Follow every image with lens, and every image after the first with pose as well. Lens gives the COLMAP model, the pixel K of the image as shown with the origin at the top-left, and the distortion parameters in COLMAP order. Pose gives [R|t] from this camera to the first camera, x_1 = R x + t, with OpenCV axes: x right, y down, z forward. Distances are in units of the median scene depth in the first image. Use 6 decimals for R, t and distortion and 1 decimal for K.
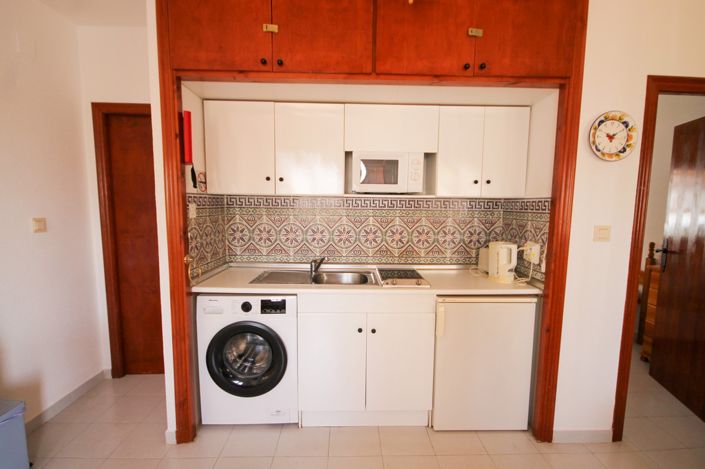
lens RADIAL K [[332.4, 0, 356.3], [0, 332.4, 238.1], [0, 0, 1]] dist [-0.004082, -0.002960]
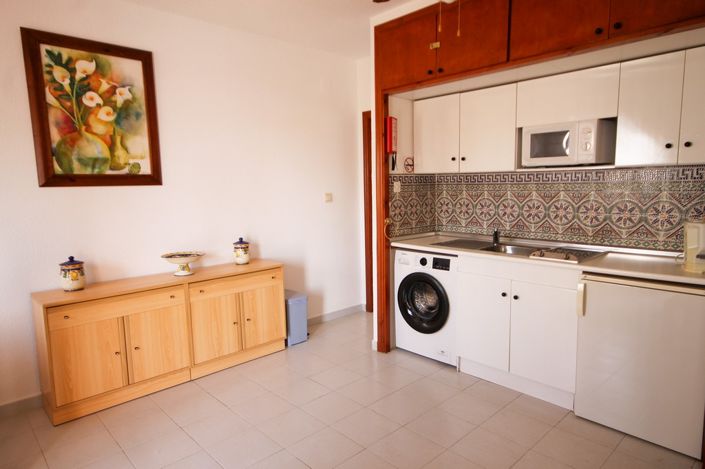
lens RADIAL K [[438.1, 0, 359.3], [0, 438.1, 232.5], [0, 0, 1]] dist [0.024614, 0.005197]
pose [[0.670272, 0.060847, -0.739617, 0.718233], [-0.053259, 0.998007, 0.033839, 0.049286], [0.740202, 0.016710, 0.672177, -0.309691]]
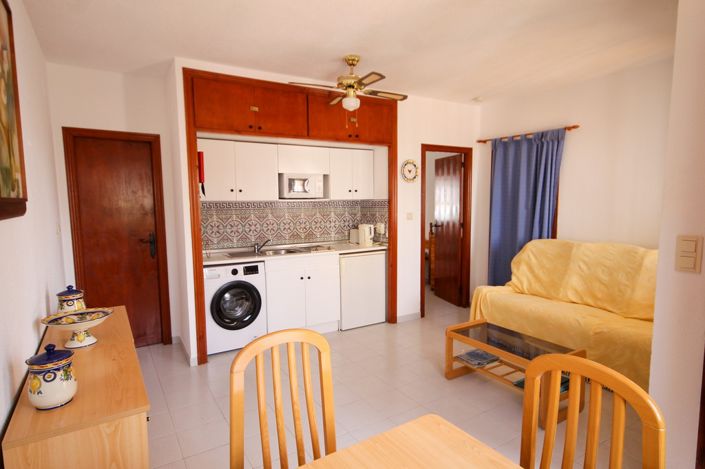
lens RADIAL K [[399.5, 0, 356.5], [0, 399.5, 233.5], [0, 0, 1]] dist [-0.021872, 0.000910]
pose [[0.859668, -0.062577, 0.507006, -0.754646], [0.072141, 0.997394, 0.000782, 0.061348], [-0.505734, 0.035904, 0.861942, -0.908383]]
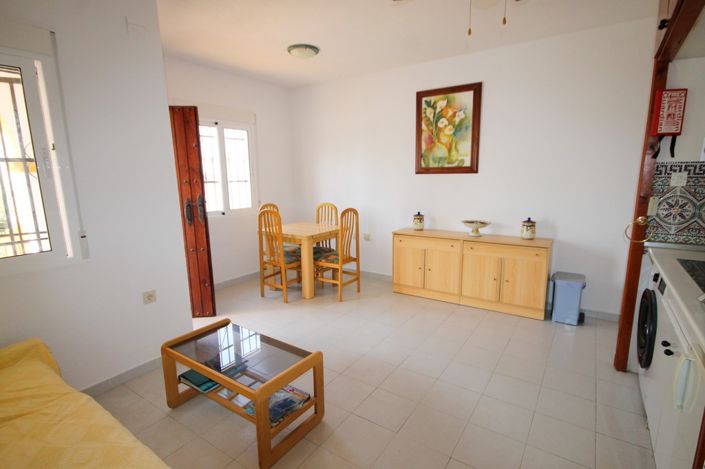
lens RADIAL K [[361.1, 0, 349.4], [0, 361.1, 237.1], [0, 0, 1]] dist [-0.002619, -0.001086]
pose [[-0.585474, 0.131543, -0.799948, 1.025978], [-0.083662, 0.971676, 0.221013, -0.066483], [0.806363, 0.196322, -0.557886, 0.799493]]
